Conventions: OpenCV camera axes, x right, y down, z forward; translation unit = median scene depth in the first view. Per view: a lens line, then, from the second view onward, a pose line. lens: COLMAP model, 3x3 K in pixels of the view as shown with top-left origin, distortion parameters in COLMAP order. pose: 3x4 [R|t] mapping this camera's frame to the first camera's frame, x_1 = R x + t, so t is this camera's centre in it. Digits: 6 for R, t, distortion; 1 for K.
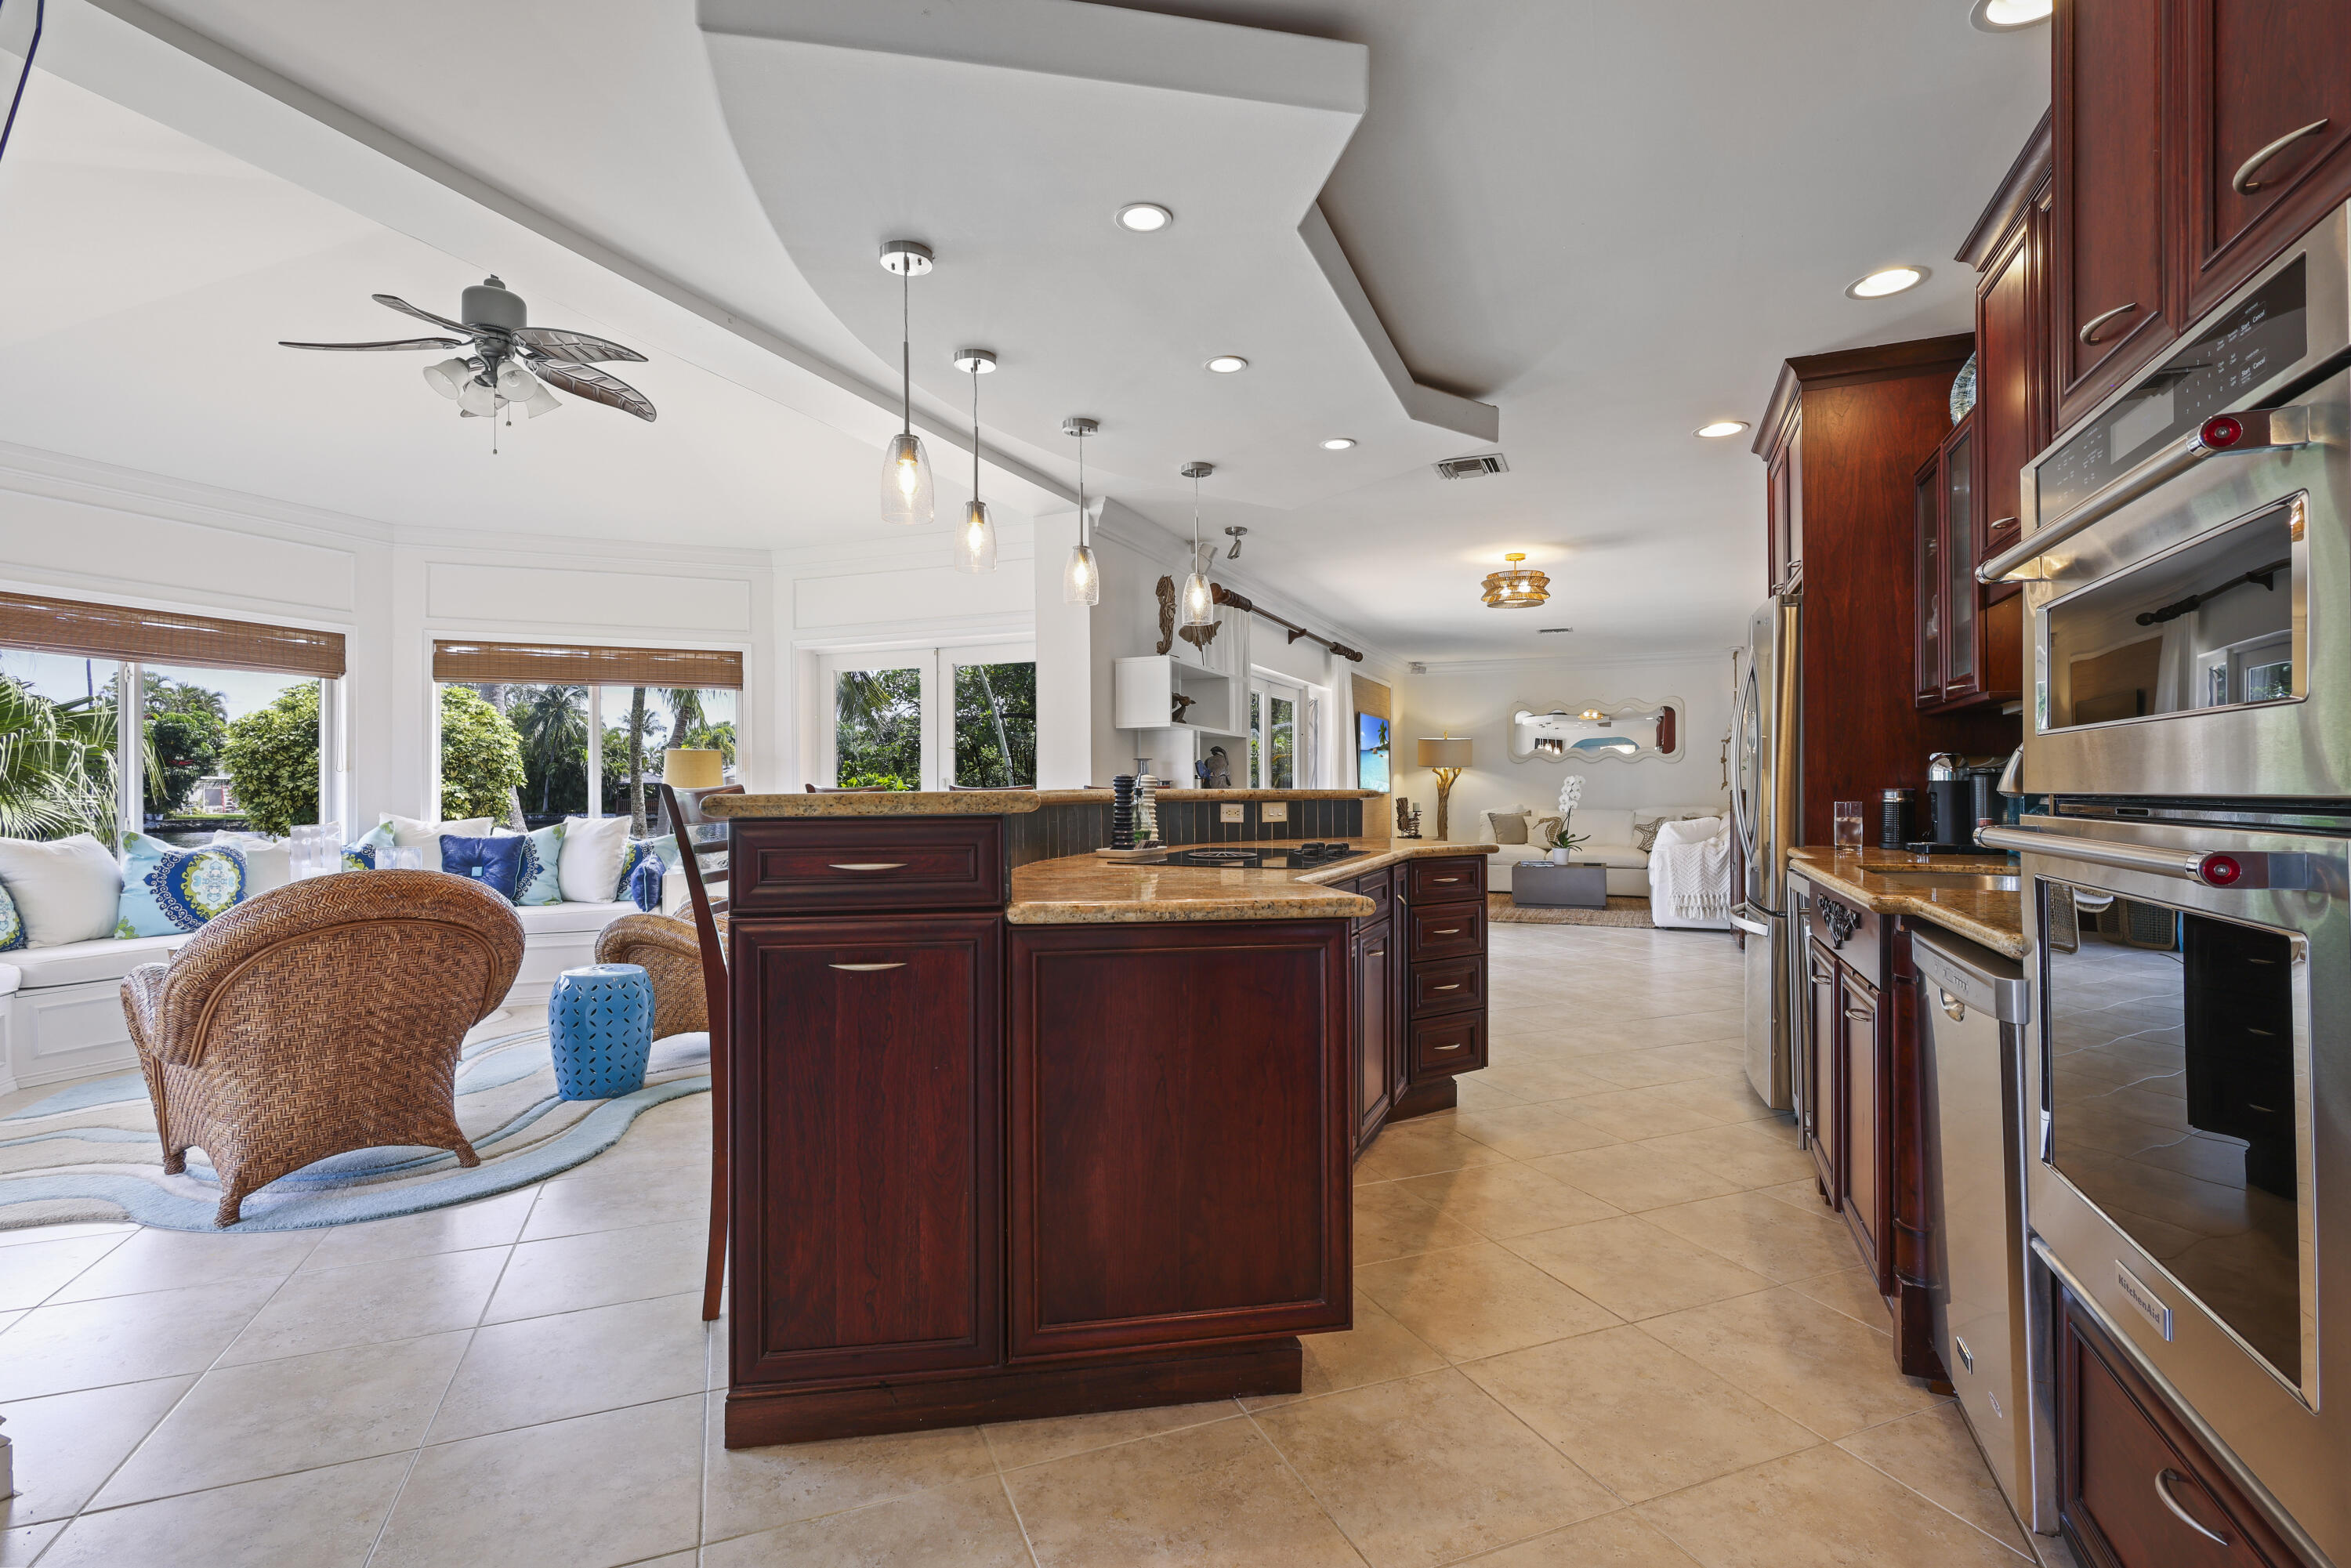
lens RADIAL K [[1083.5, 0, 1173.3], [0, 1083.5, 788.1], [0, 0, 1]] dist [0.001502, 0.000338]
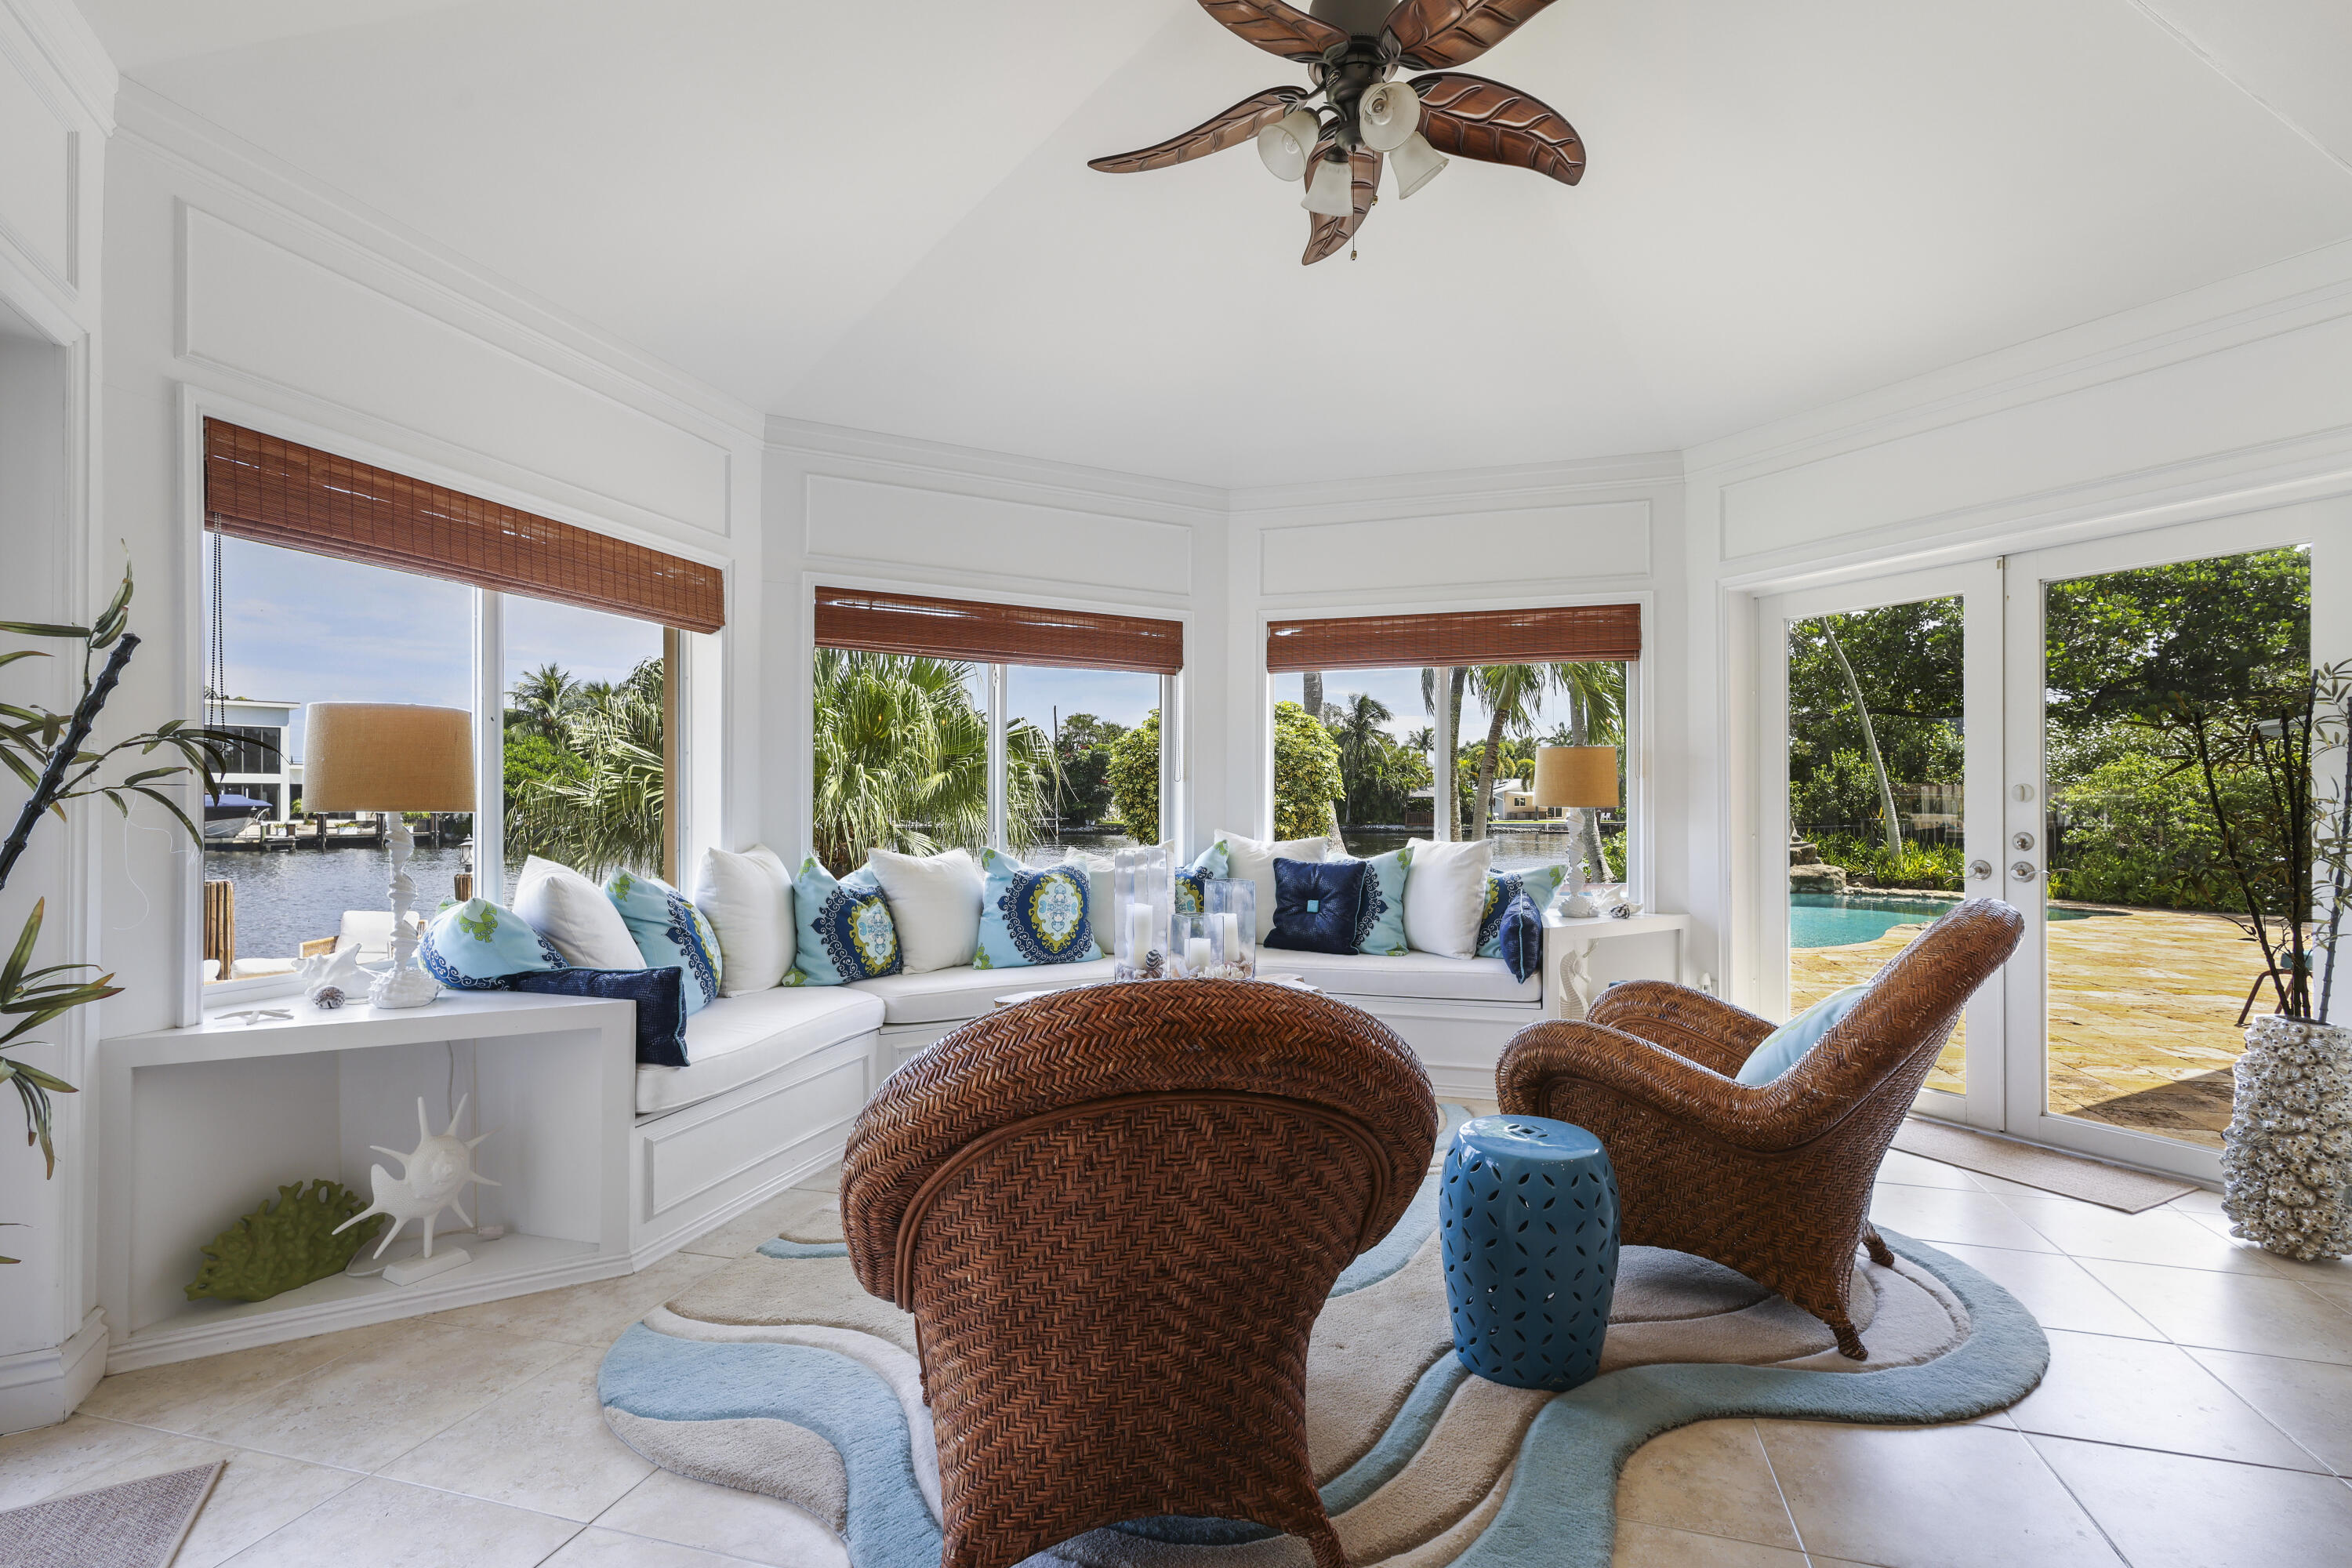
lens RADIAL K [[1084.0, 0, 1173.8], [0, 1084.0, 788.1], [0, 0, 1]] dist [0.001502, 0.000338]
pose [[0.776178, -0.005238, -0.630492, -0.301386], [-0.002951, 0.999924, -0.011940, 0.000778], [0.630507, 0.011128, 0.776104, 0.436304]]
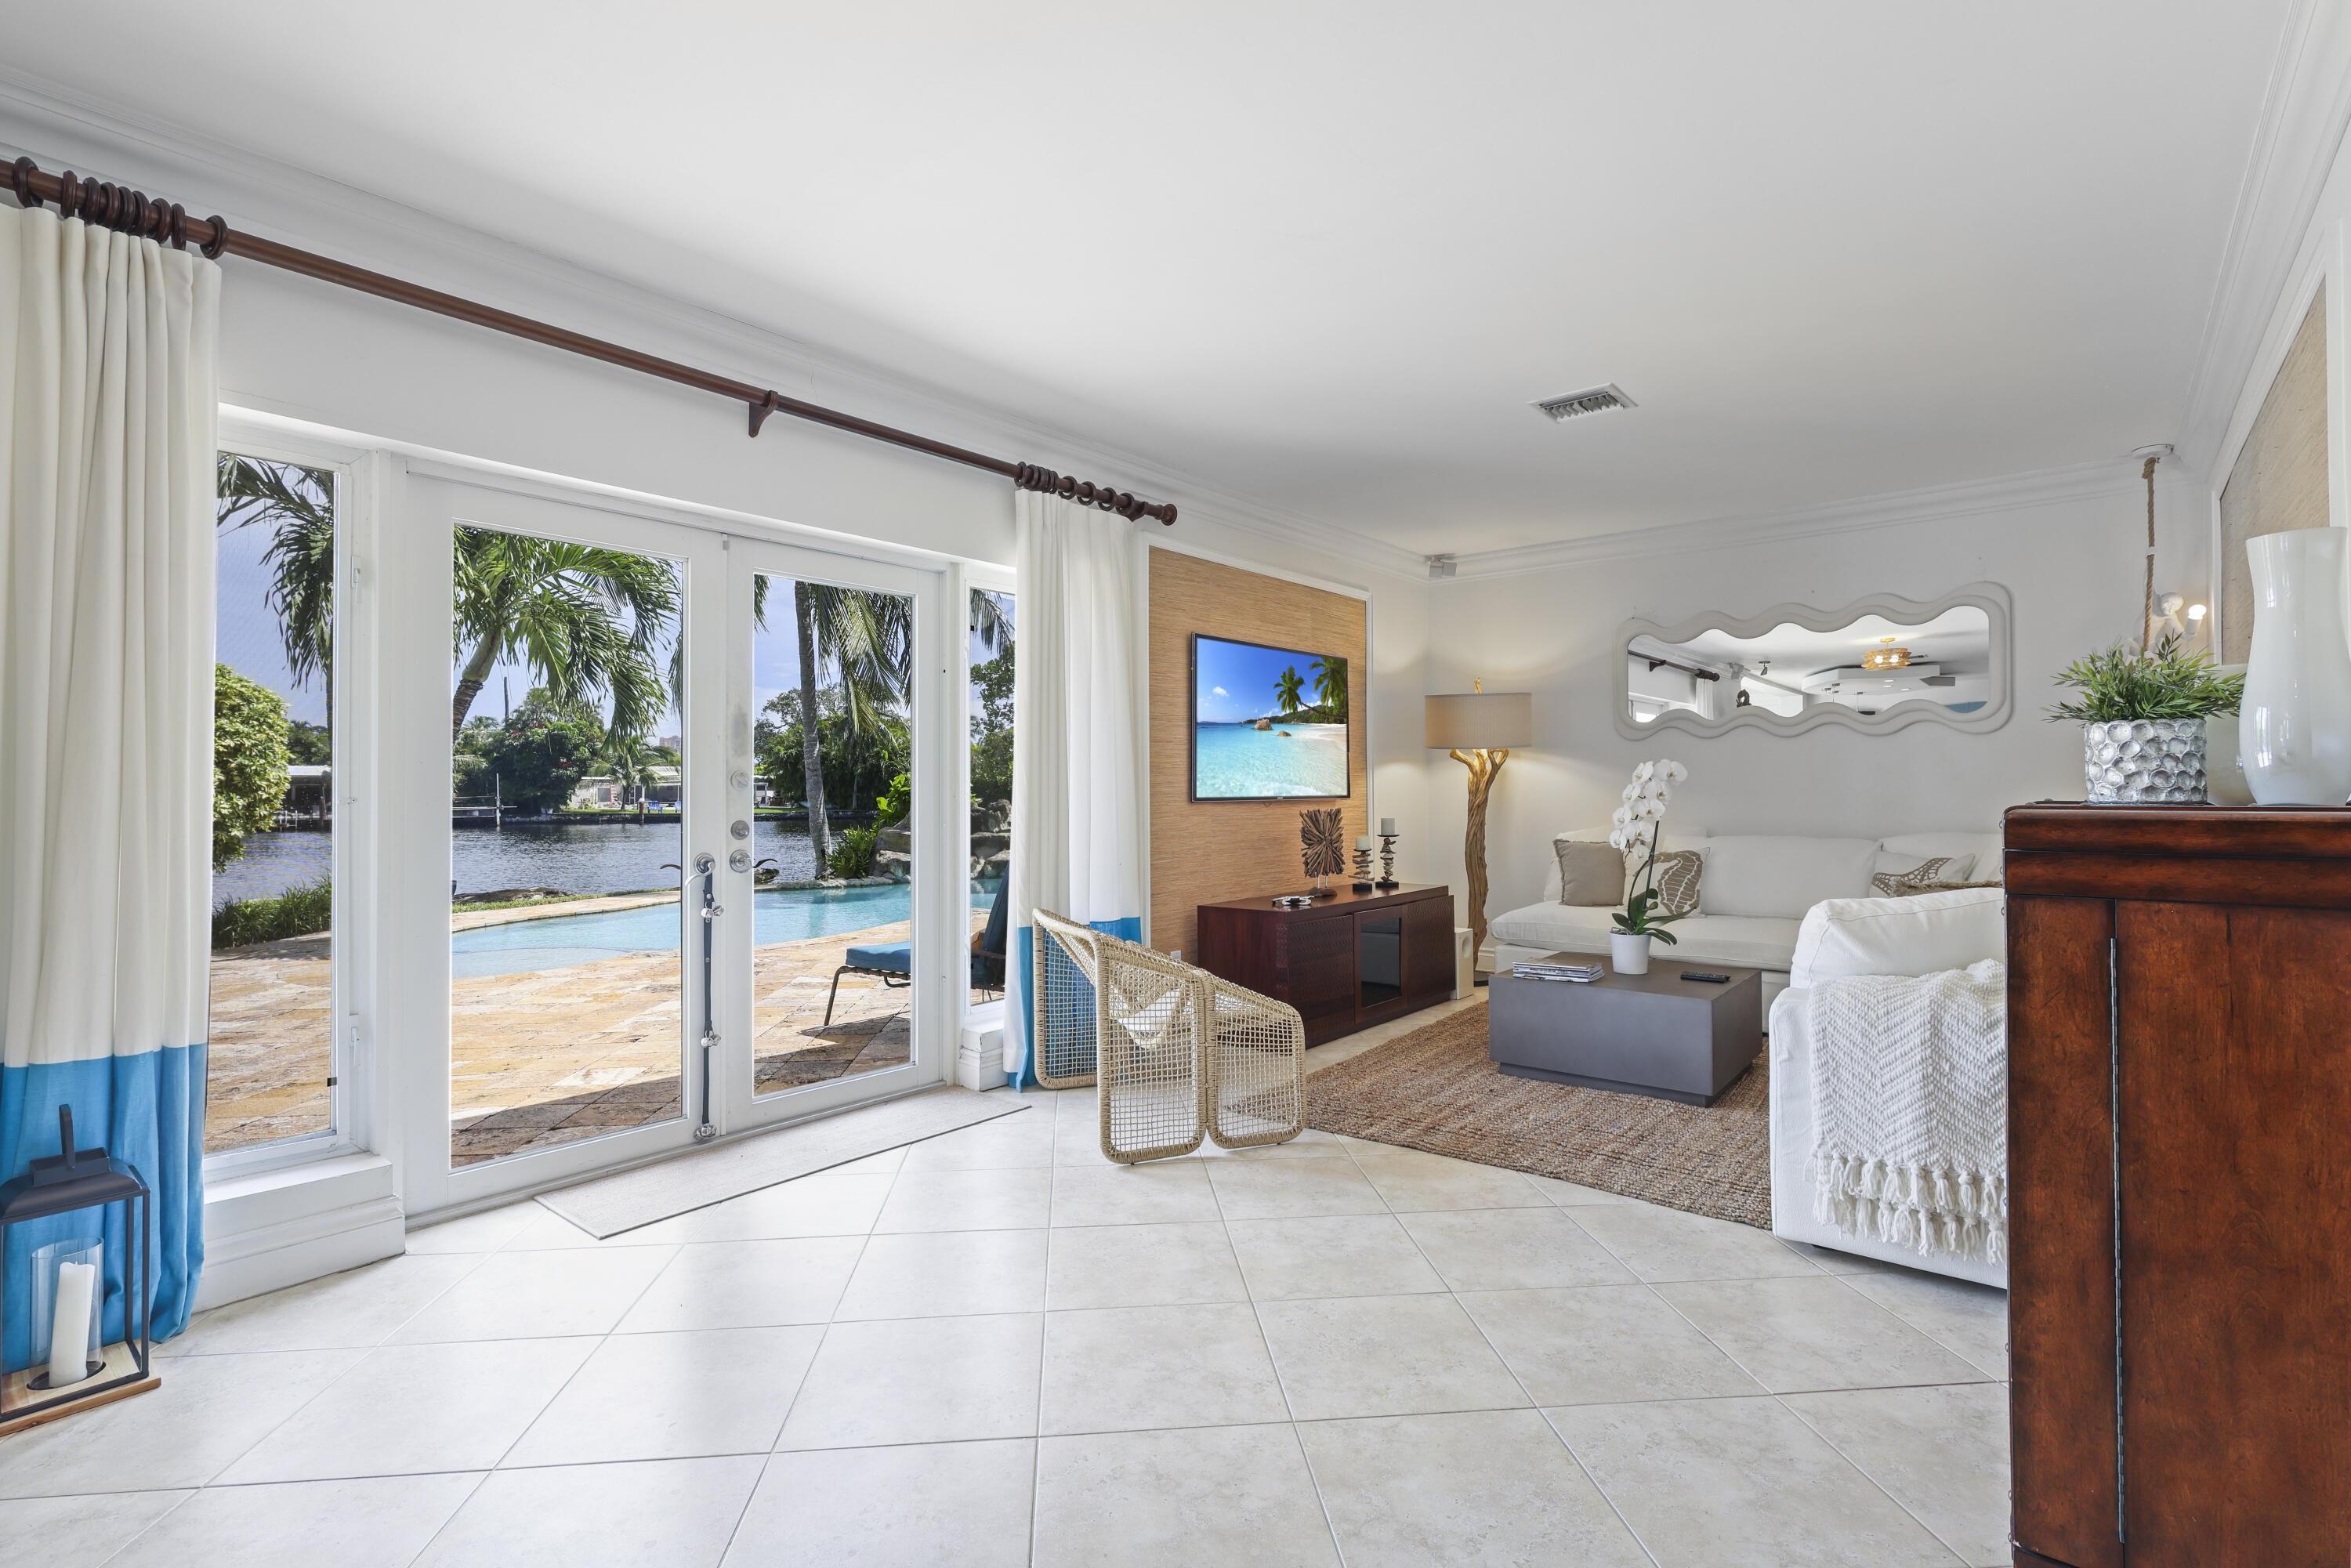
lens RADIAL K [[1083.5, 0, 1173.3], [0, 1083.5, 788.1], [0, 0, 1]] dist [0.001502, 0.000338]
pose [[0.954381, -0.000326, -0.298590, 0.048710], [0.000946, 0.999998, 0.001932, -0.000377], [0.298589, -0.002126, 0.954379, 0.084707]]
